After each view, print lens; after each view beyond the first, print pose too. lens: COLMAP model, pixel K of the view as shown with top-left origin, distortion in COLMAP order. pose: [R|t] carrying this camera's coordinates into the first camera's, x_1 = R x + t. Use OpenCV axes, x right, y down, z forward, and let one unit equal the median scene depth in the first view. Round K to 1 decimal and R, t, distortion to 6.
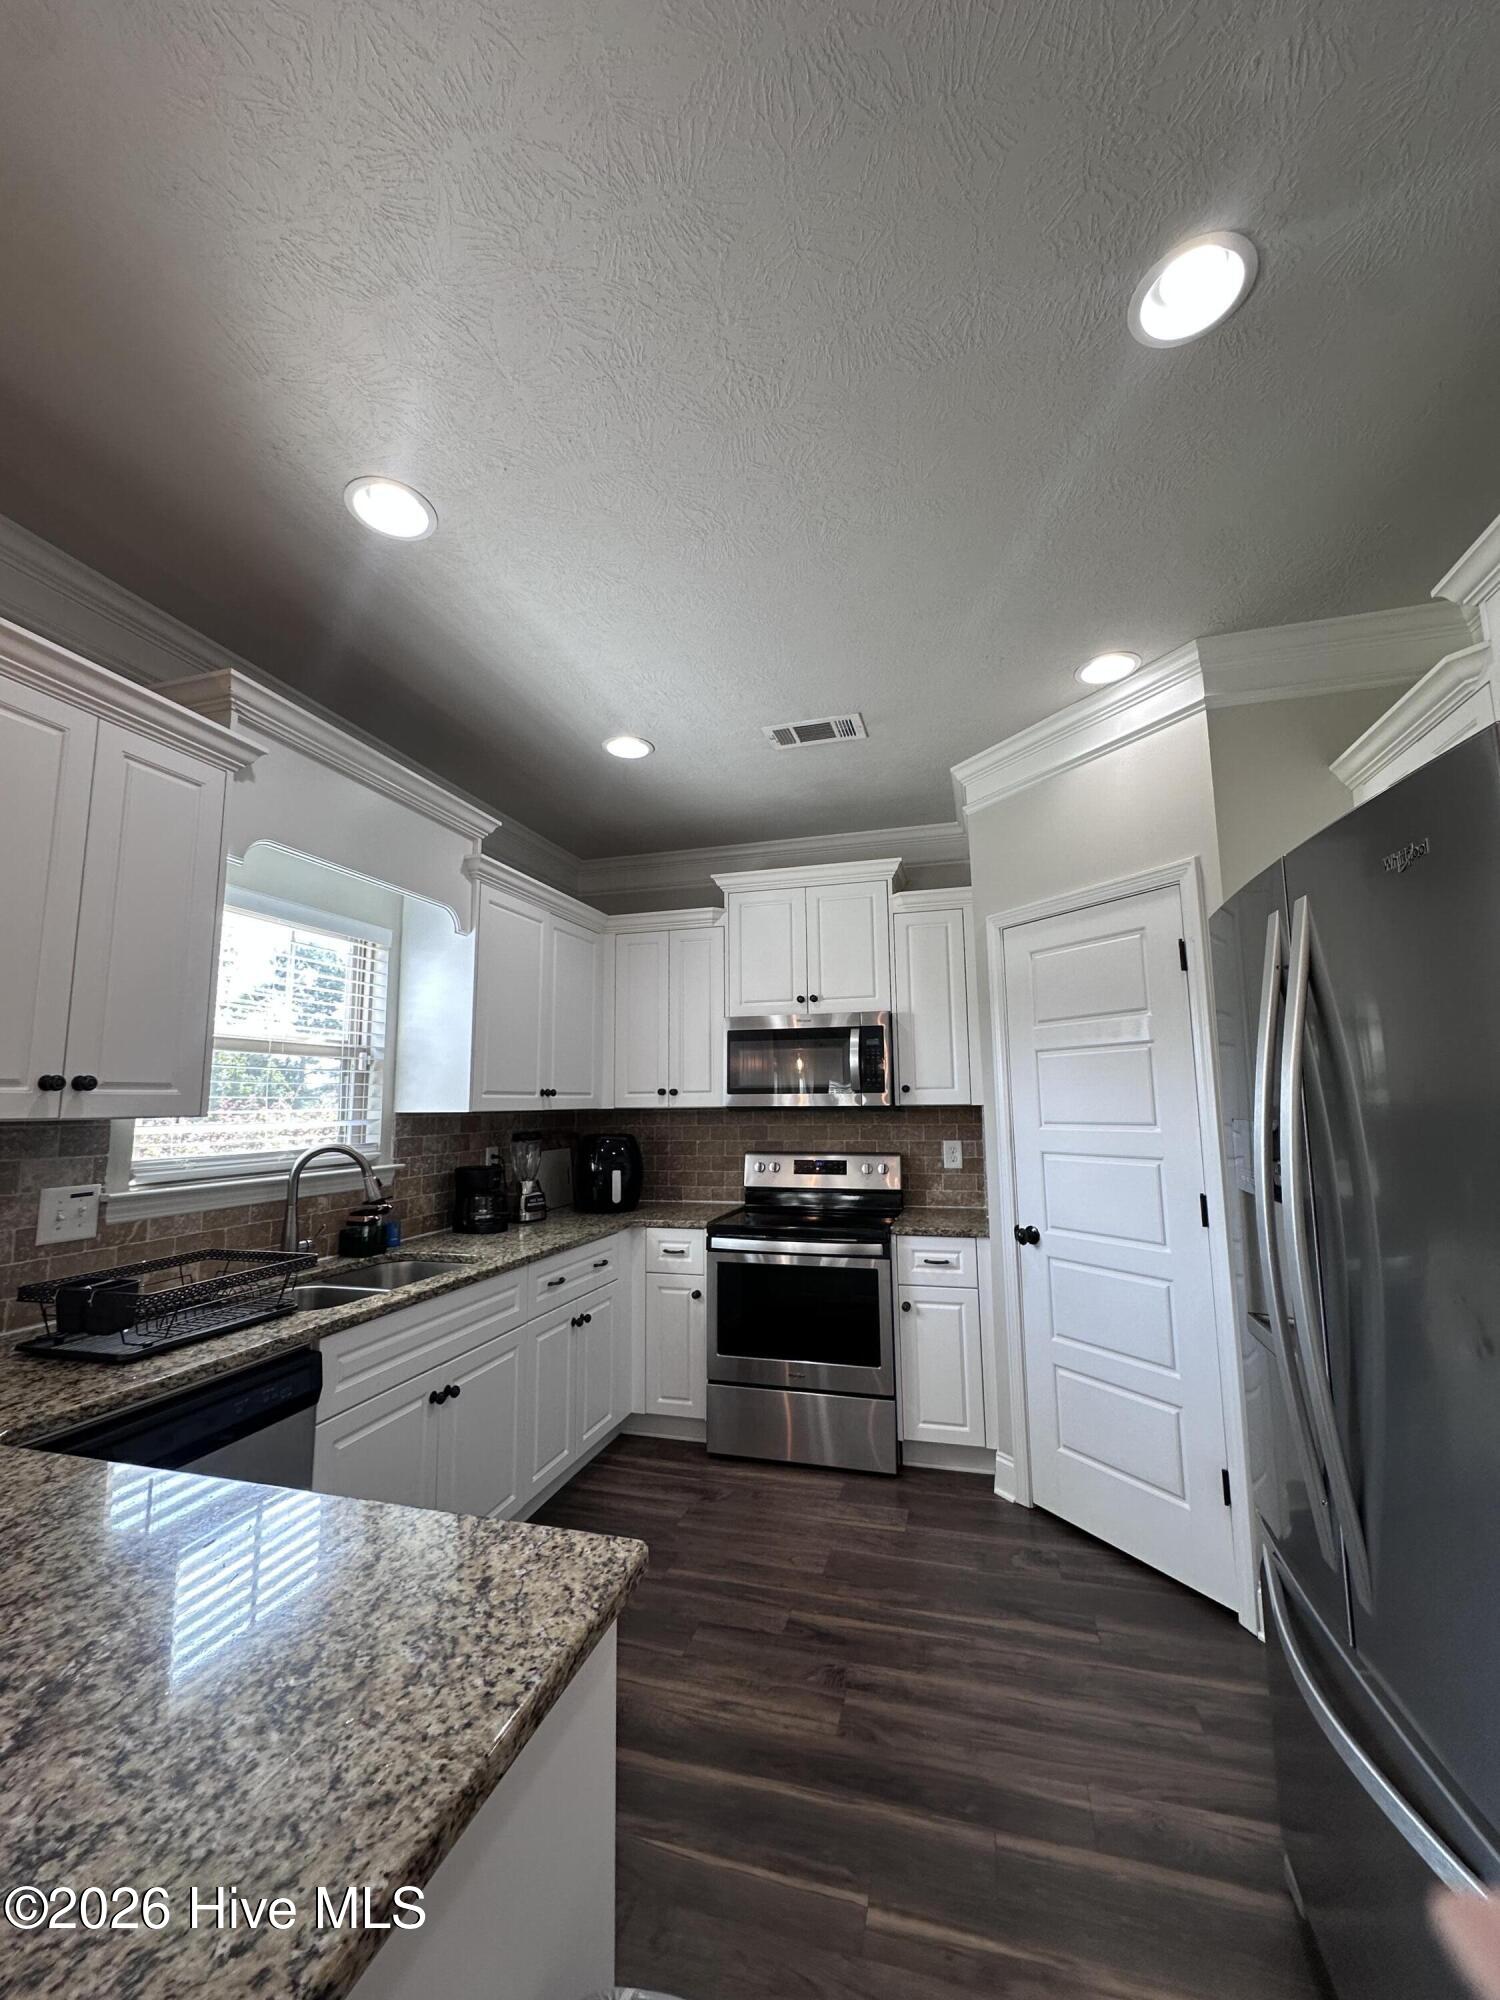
lens RADIAL K [[799.8, 0, 752.0], [0, 799.8, 999.8], [0, 0, 1]] dist [-0.007981, 0.000069]
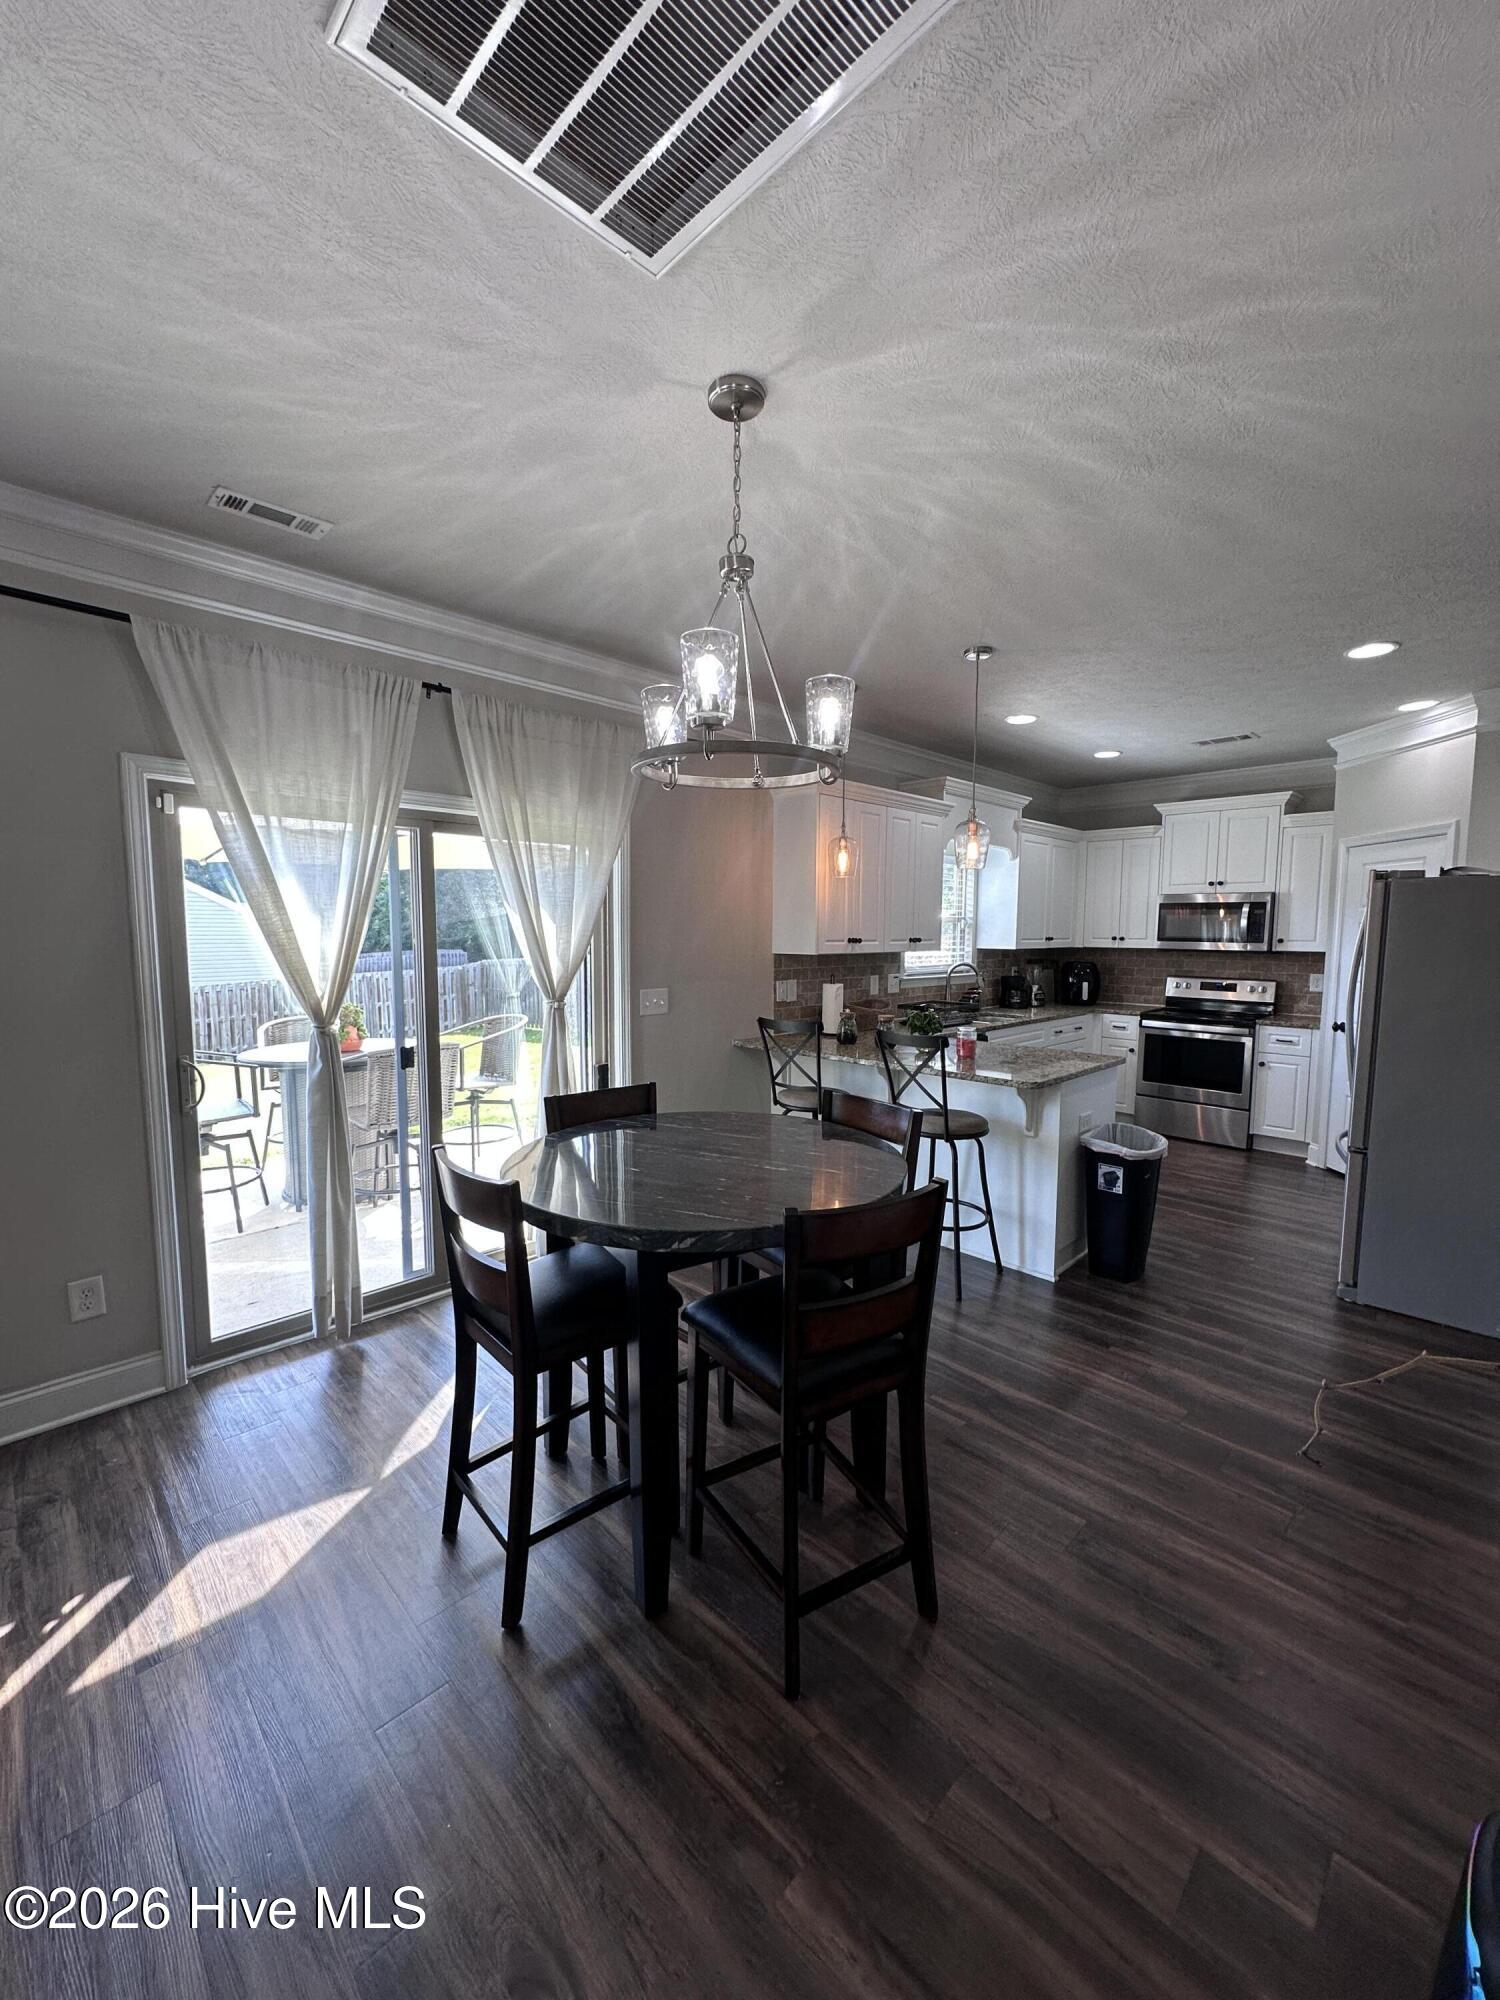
lens RADIAL K [[799.8, 0, 750.5], [0, 799.8, 1005.7], [0, 0, 1]] dist [-0.007981, 0.000069]
pose [[0.873779, 0.061294, -0.482446, 0.043307], [0.048091, 0.976274, 0.211133, -0.157504], [0.483940, -0.207685, 0.850099, -0.946609]]
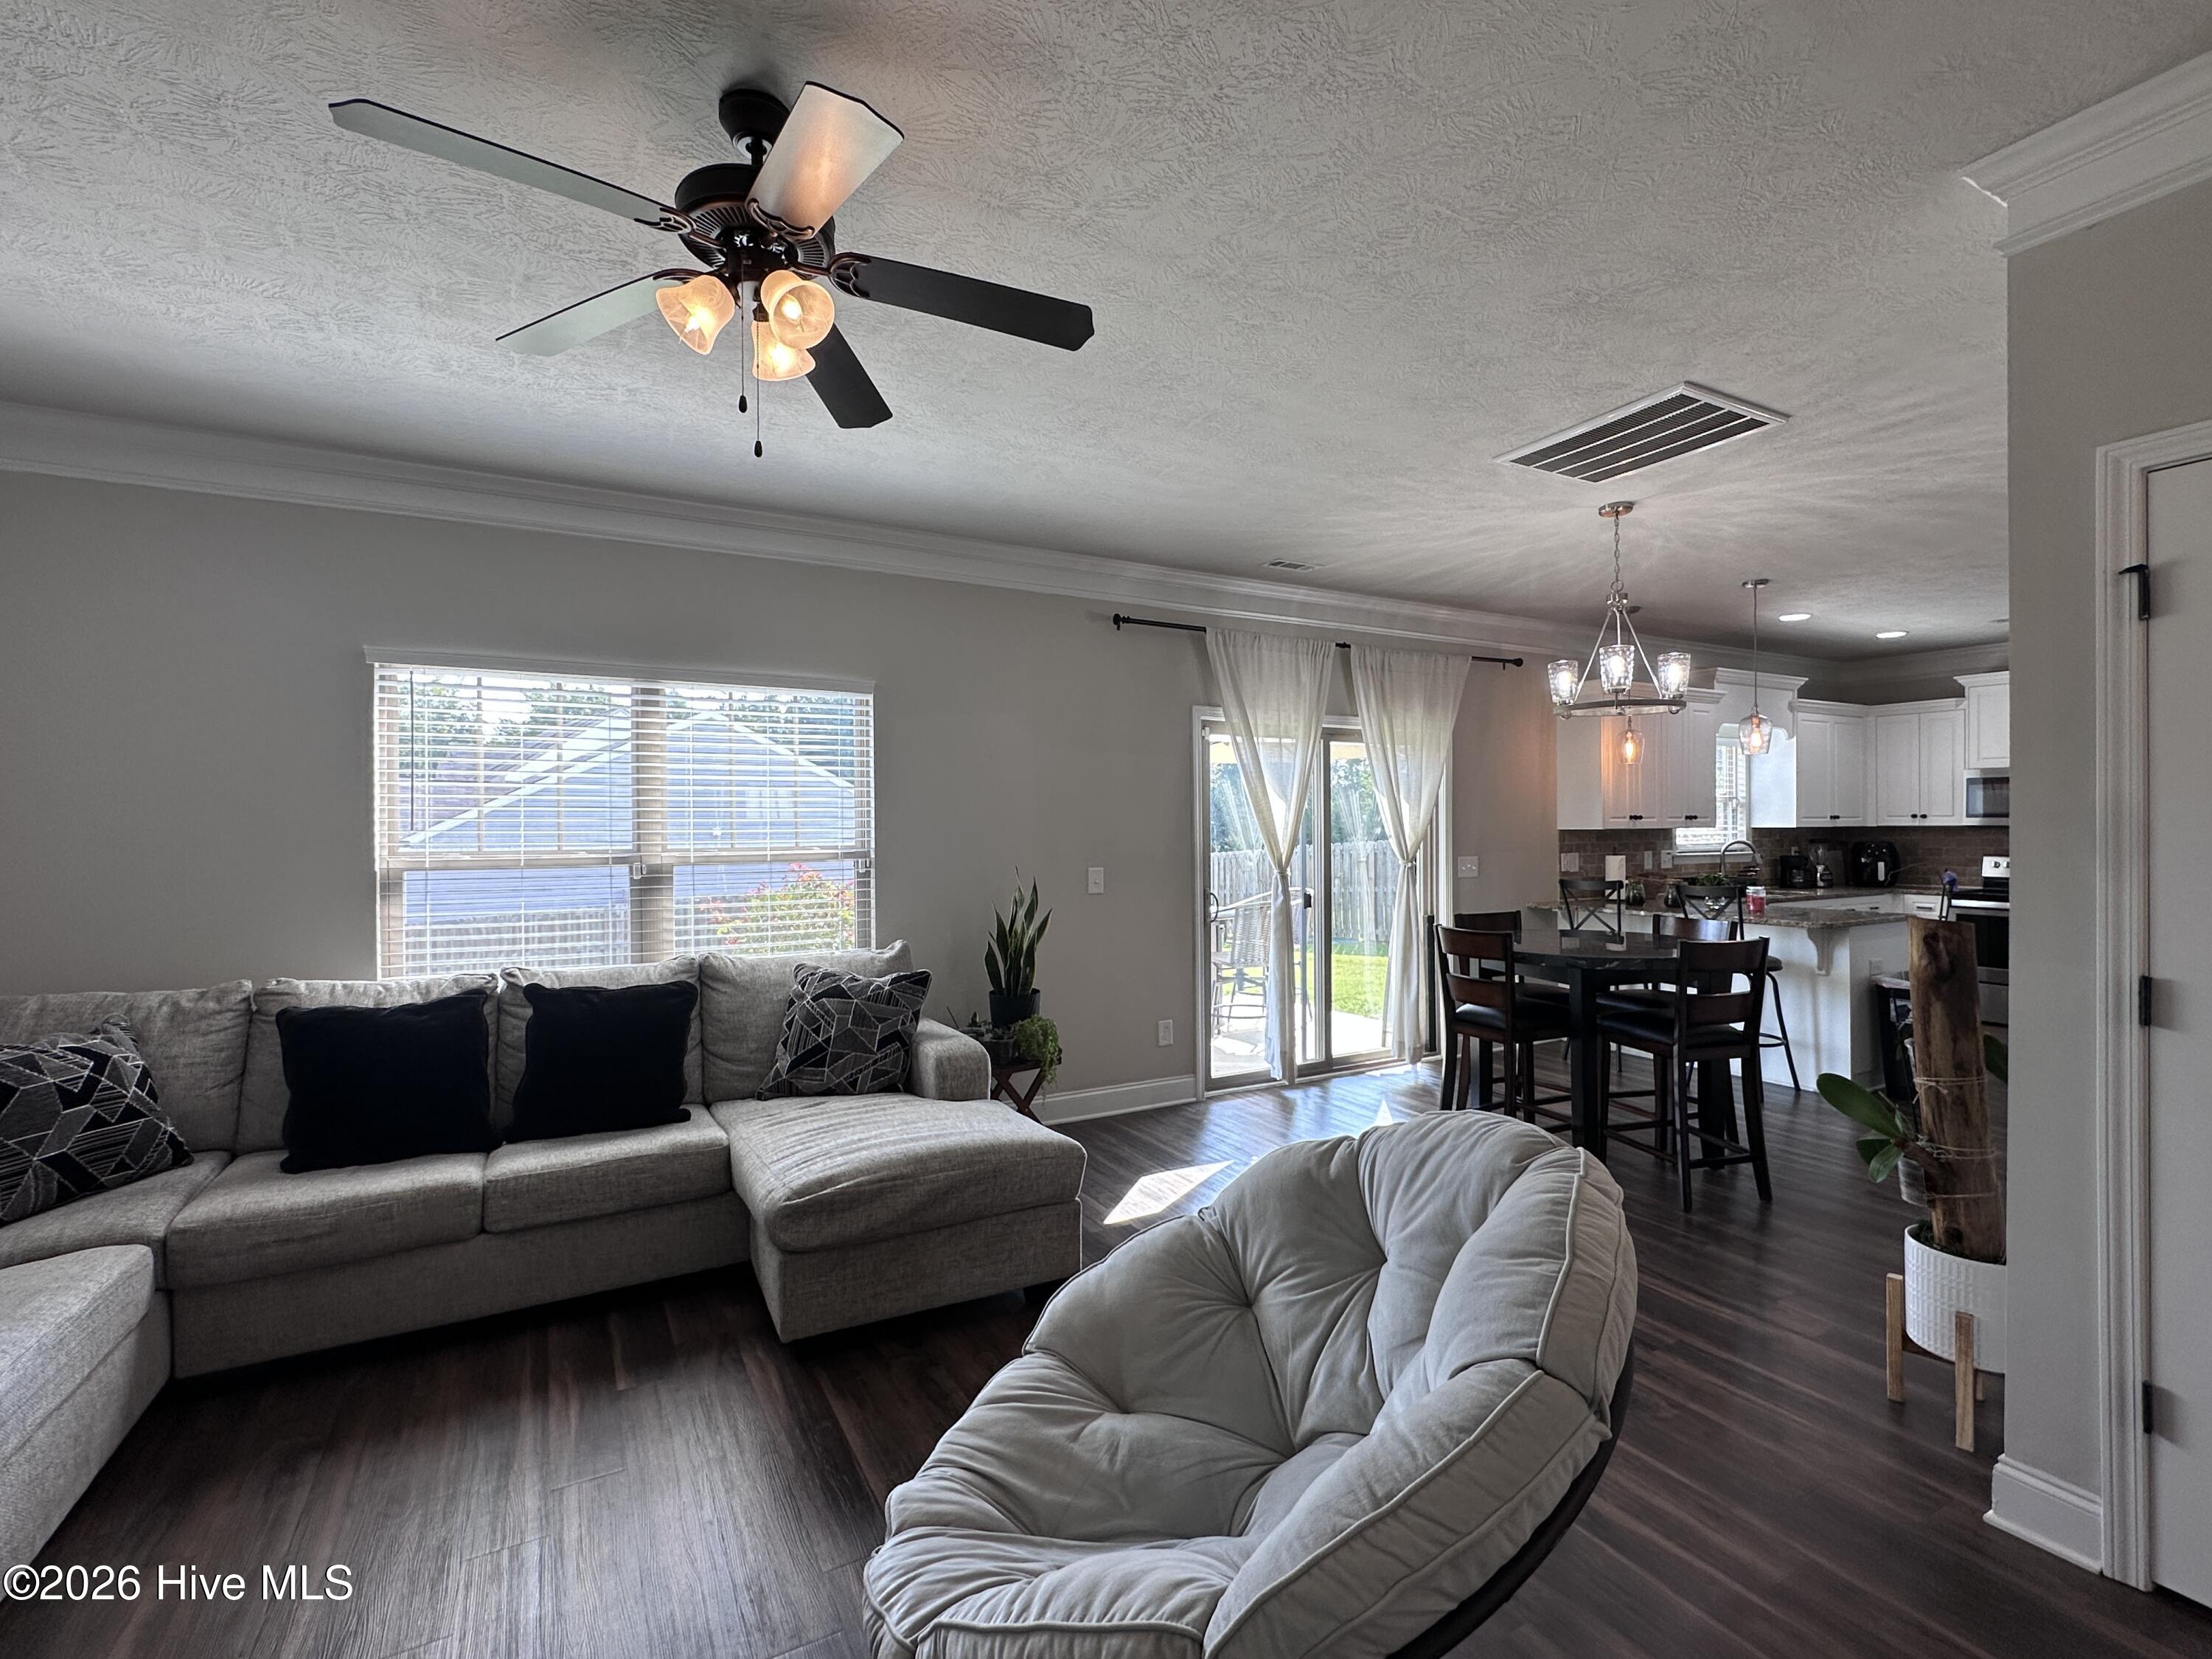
lens RADIAL K [[1011.6, 0, 1100.4], [0, 1011.6, 831.6], [0, 0, 1]] dist [-0.001950, -0.000029]
pose [[0.709046, 0.009366, -0.705100, 0.180112], [0.089765, 0.990578, 0.103425, -0.237767], [0.699426, -0.136626, 0.701525, -1.777894]]
